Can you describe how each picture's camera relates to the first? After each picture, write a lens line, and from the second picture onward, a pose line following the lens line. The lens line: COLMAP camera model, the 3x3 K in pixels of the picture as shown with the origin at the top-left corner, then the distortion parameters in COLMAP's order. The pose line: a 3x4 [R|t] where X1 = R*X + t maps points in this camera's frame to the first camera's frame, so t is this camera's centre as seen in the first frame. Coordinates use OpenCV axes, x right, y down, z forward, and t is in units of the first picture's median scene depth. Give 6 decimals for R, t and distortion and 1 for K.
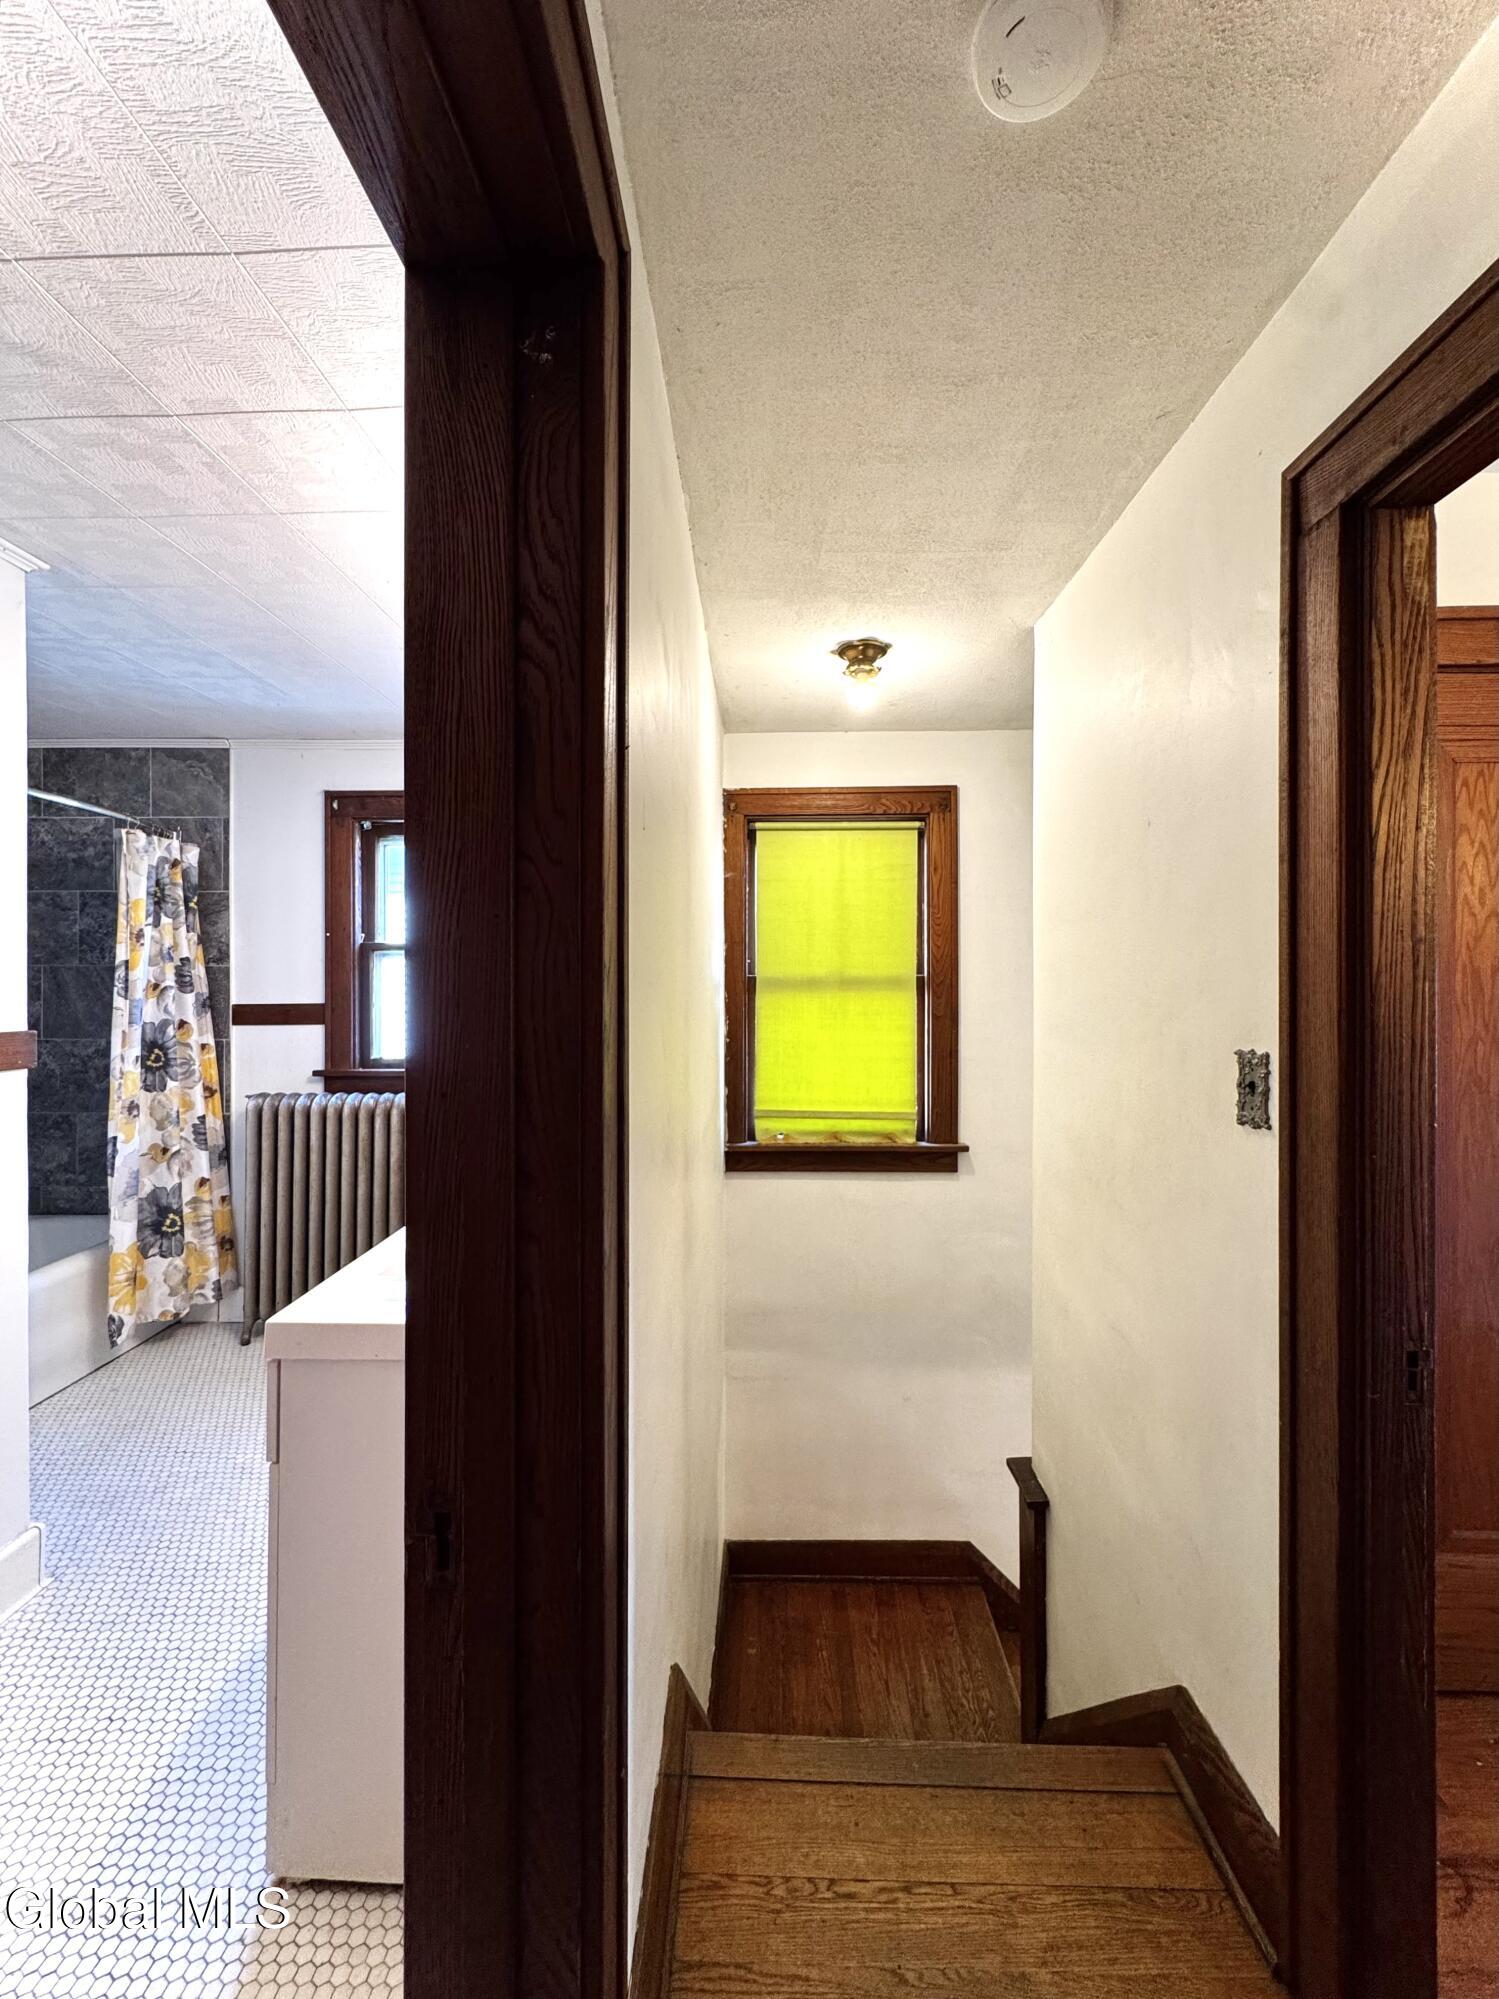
lens RADIAL K [[818.3, 0, 751.3], [0, 818.3, 985.8], [0, 0, 1]] dist [0.000732, 0.000055]
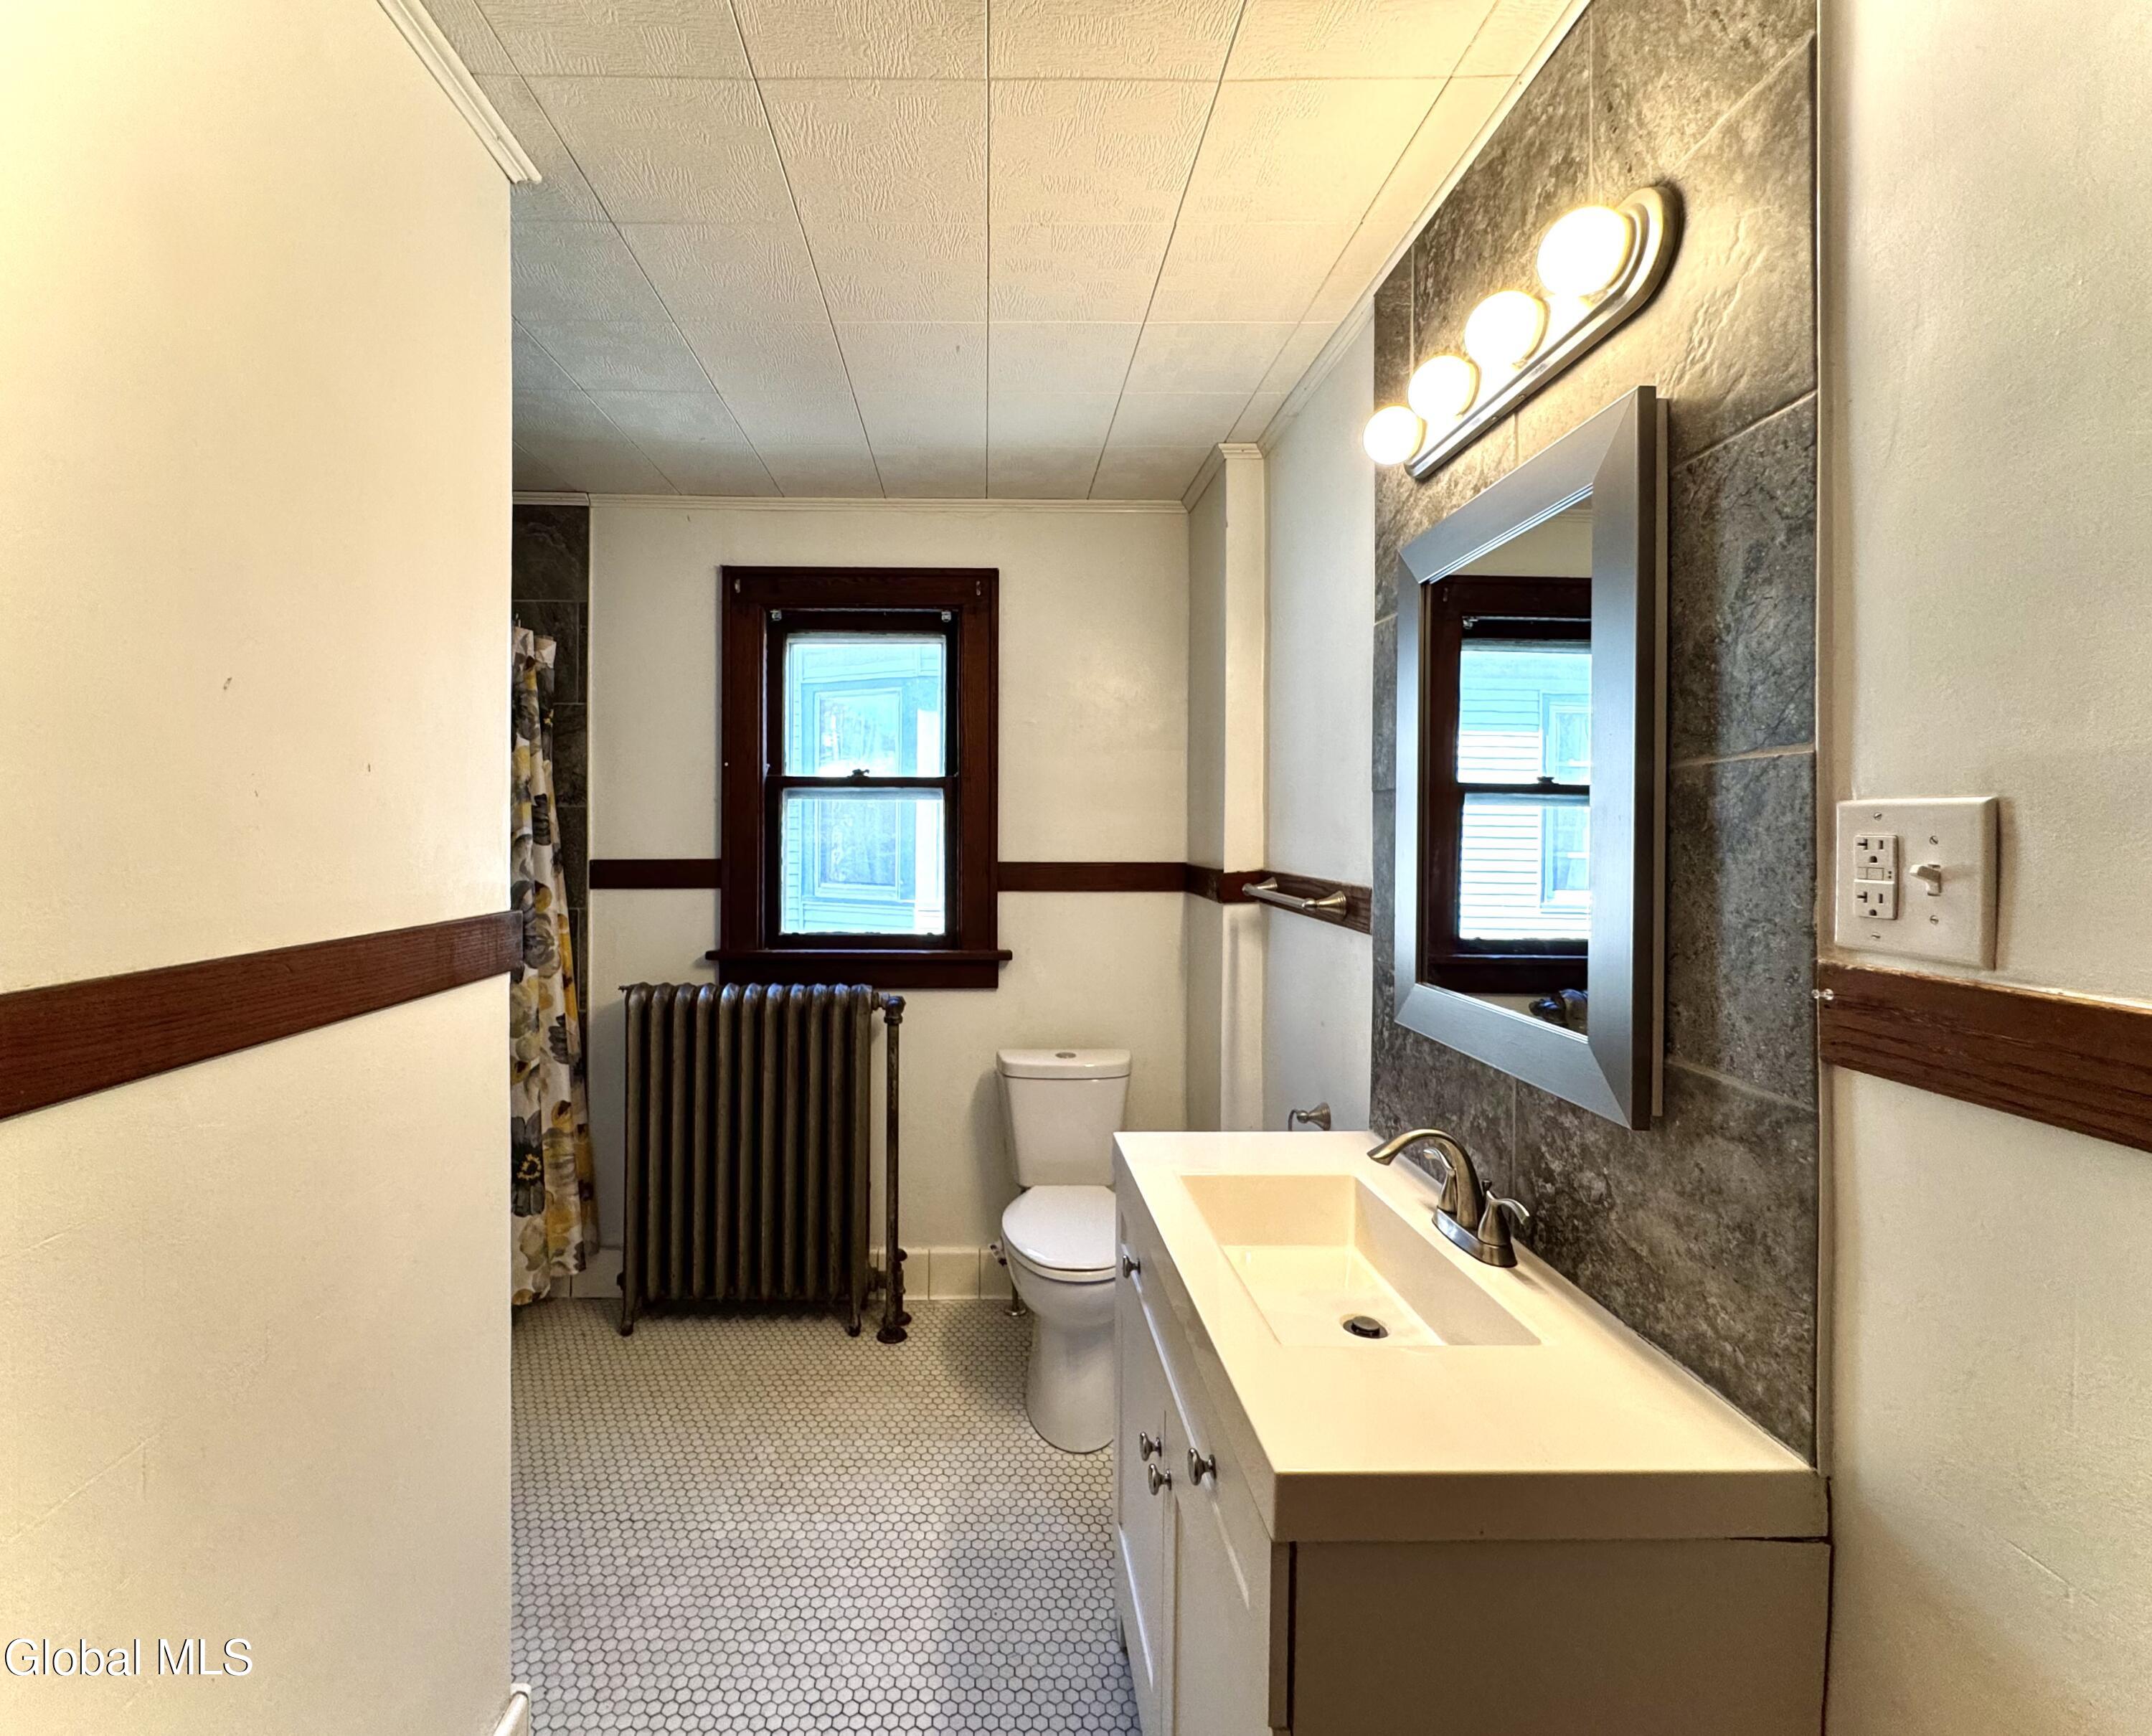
lens RADIAL K [[953.3, 0, 997.9], [0, 953.3, 833.2], [0, 0, 1]] dist [-0.001845, 0.000139]
pose [[0.999371, 0.005181, 0.035070, -0.322086], [-0.005286, 0.999982, 0.002909, -0.005531], [-0.035054, -0.003092, 0.999381, 0.152572]]
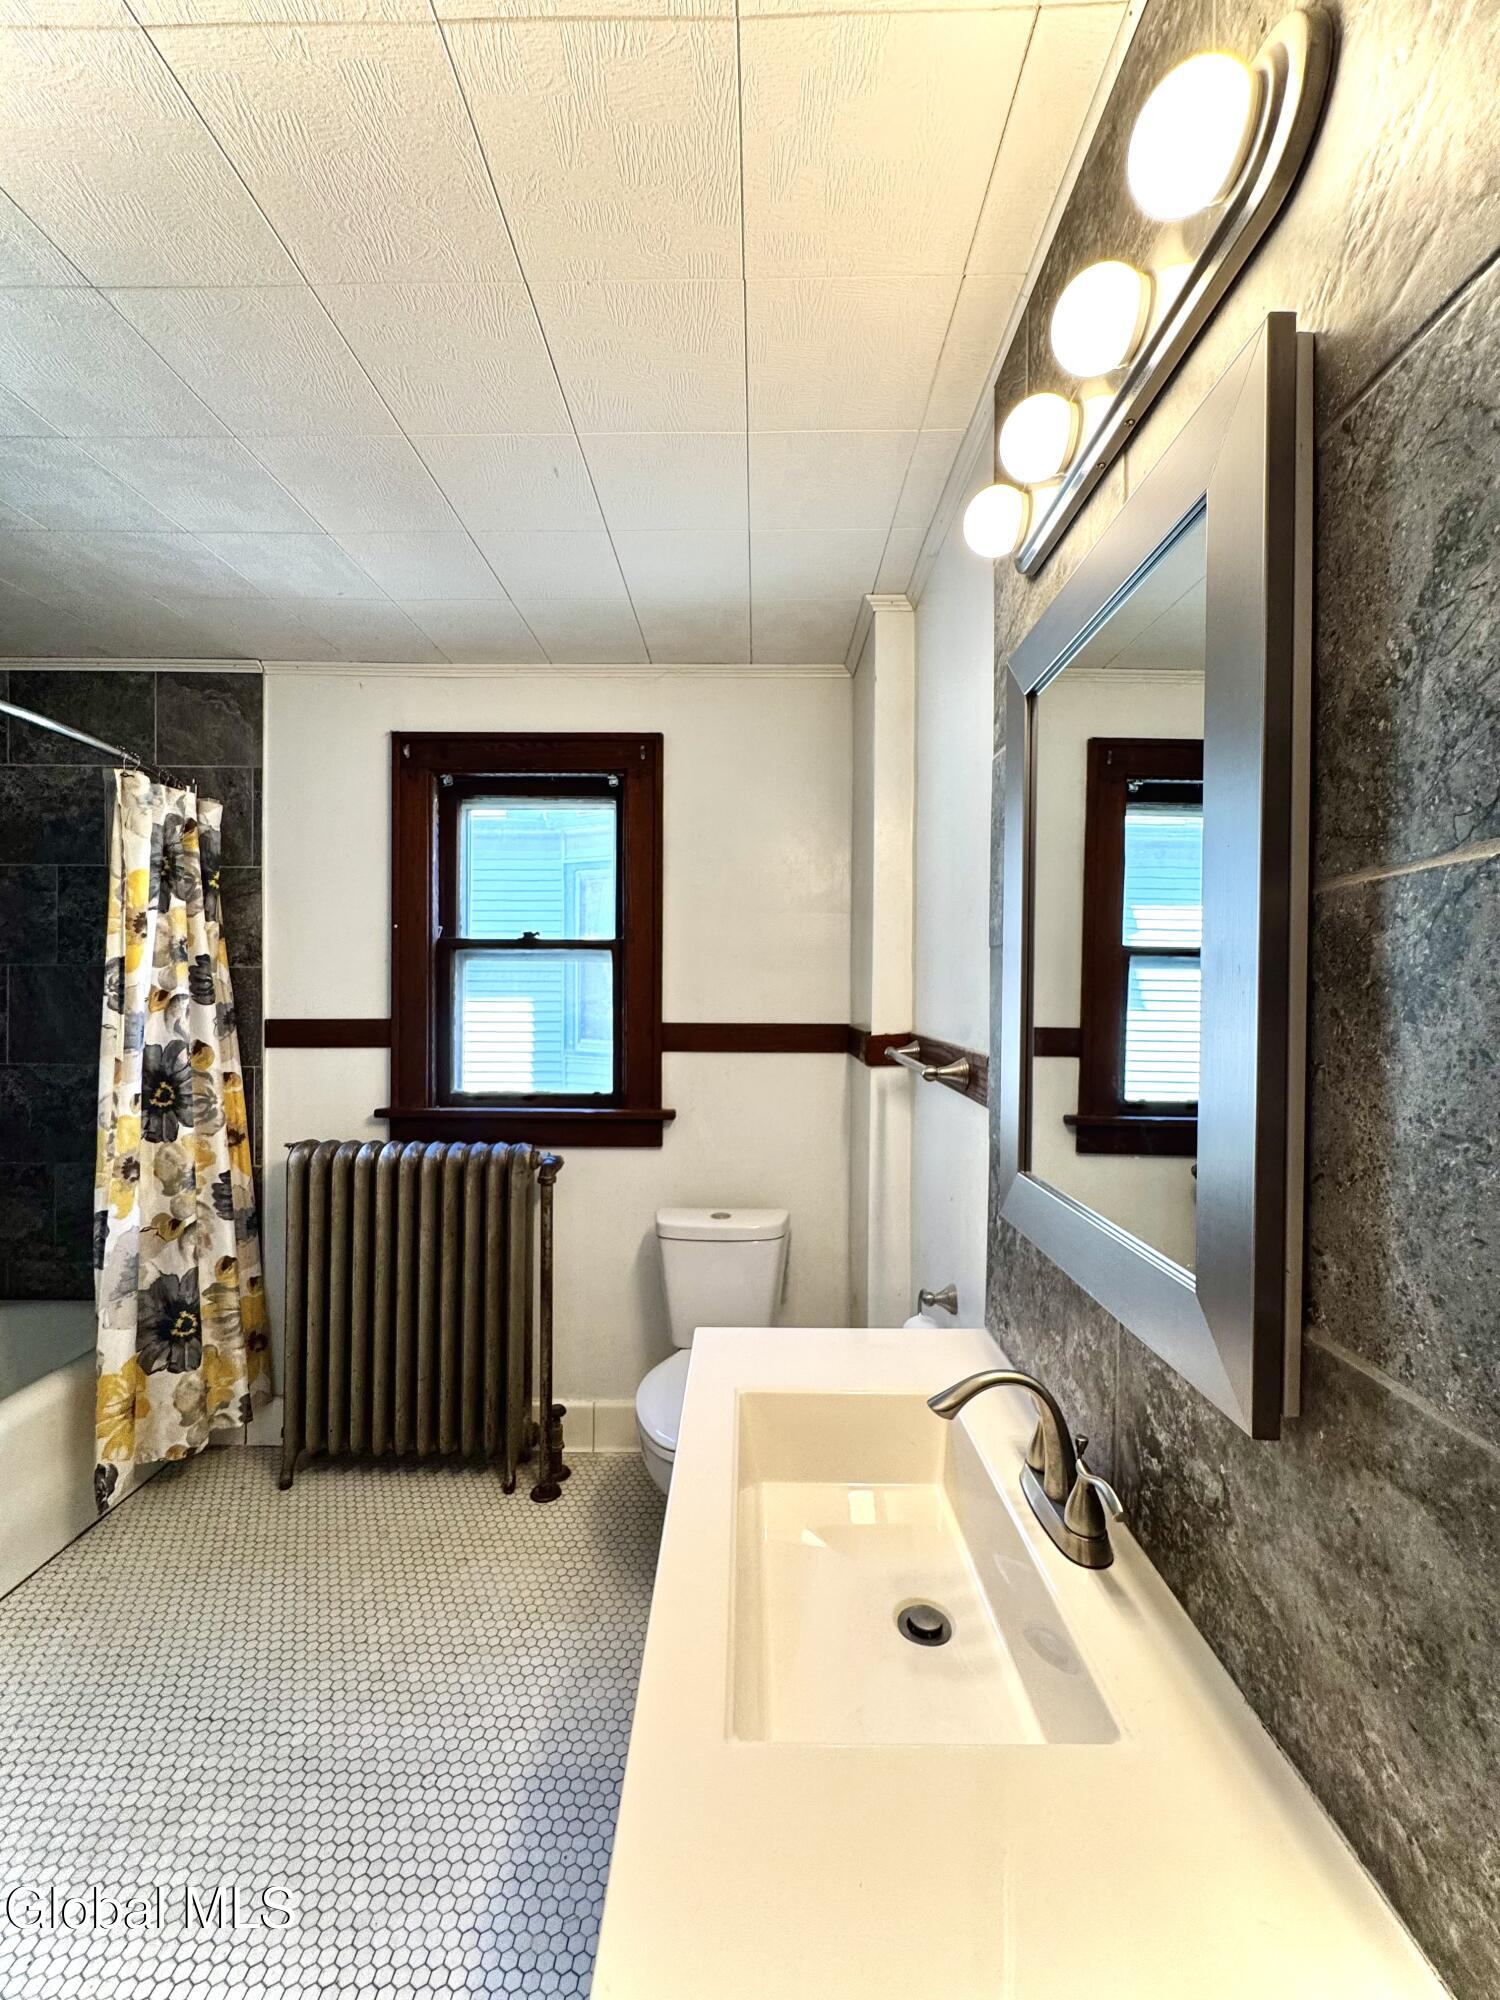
lens RADIAL K [[800.5, 0, 750.0], [0, 800.5, 1000.0], [0, 0, 1]] dist [-0.000770, -0.000478]
pose [[0.999904, 0.007769, 0.011510, -0.214875], [-0.007862, 0.999937, 0.008053, -0.004372], [-0.011447, -0.008143, 0.999901, 0.285080]]
